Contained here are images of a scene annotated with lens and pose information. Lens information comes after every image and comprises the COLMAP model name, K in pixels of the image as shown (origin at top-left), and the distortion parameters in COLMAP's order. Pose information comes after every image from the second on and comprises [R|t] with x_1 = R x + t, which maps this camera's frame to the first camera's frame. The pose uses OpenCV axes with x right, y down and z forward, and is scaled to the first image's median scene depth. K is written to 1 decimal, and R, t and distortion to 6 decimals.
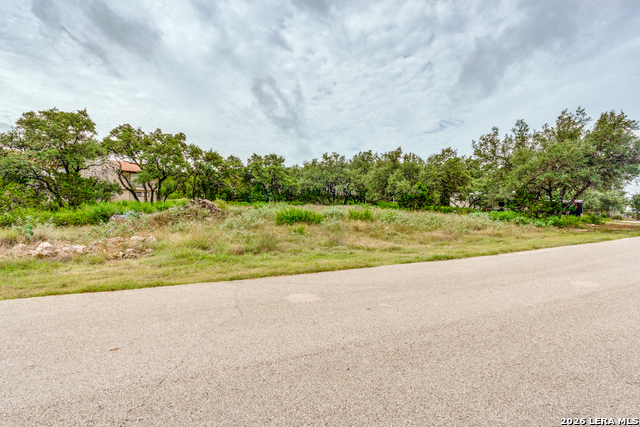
lens RADIAL K [[280.5, 0, 321.0], [0, 280.5, 210.5], [0, 0, 1]] dist [-0.001332, -0.000101]
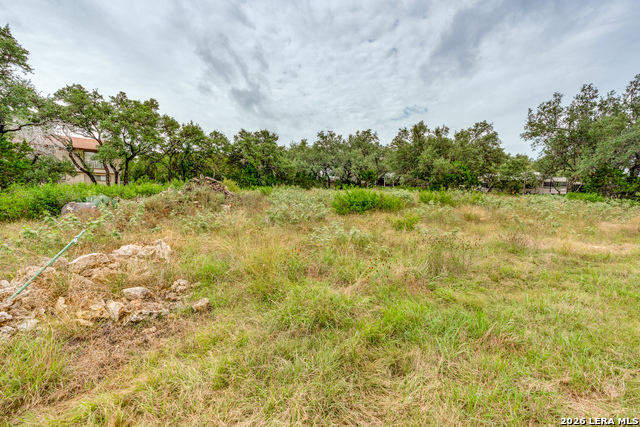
lens RADIAL K [[282.5, 0, 320.0], [0, 282.5, 213.5], [0, 0, 1]] dist [0.002363, -0.000073]
pose [[0.993608, -0.017747, 0.111480, -0.118880], [0.011546, 0.998363, 0.056022, 0.005772], [-0.112291, -0.054377, 0.992186, 0.132212]]
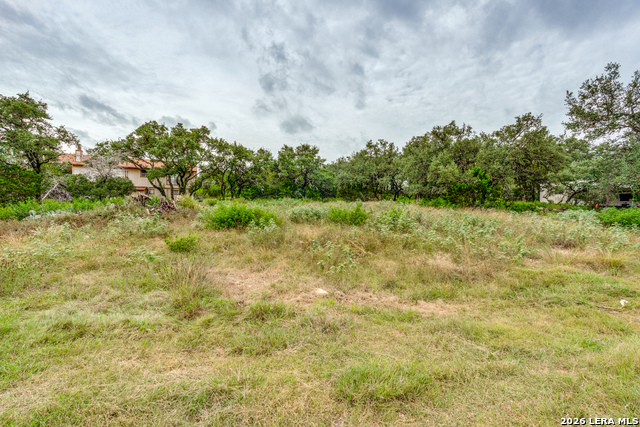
lens RADIAL K [[280.5, 0, 321.0], [0, 280.5, 210.5], [0, 0, 1]] dist [-0.001332, -0.000101]
pose [[0.967572, -0.001031, -0.252593, 0.114425], [0.003348, 0.999956, 0.008746, -0.000400], [0.252573, -0.009308, 0.967533, 0.176985]]
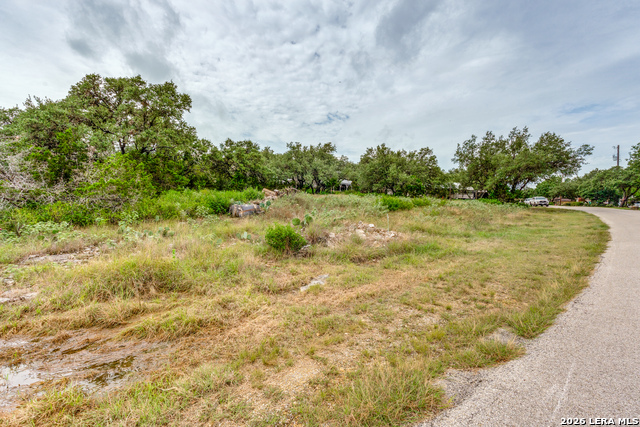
lens RADIAL K [[286.3, 0, 319.5], [0, 286.3, 215.8], [0, 0, 1]] dist [-0.000158, -0.000074]
pose [[0.931317, -0.028564, 0.363088, -0.350462], [0.008118, 0.998300, 0.057712, 0.000471], [-0.364120, -0.050801, 0.929966, -0.010684]]
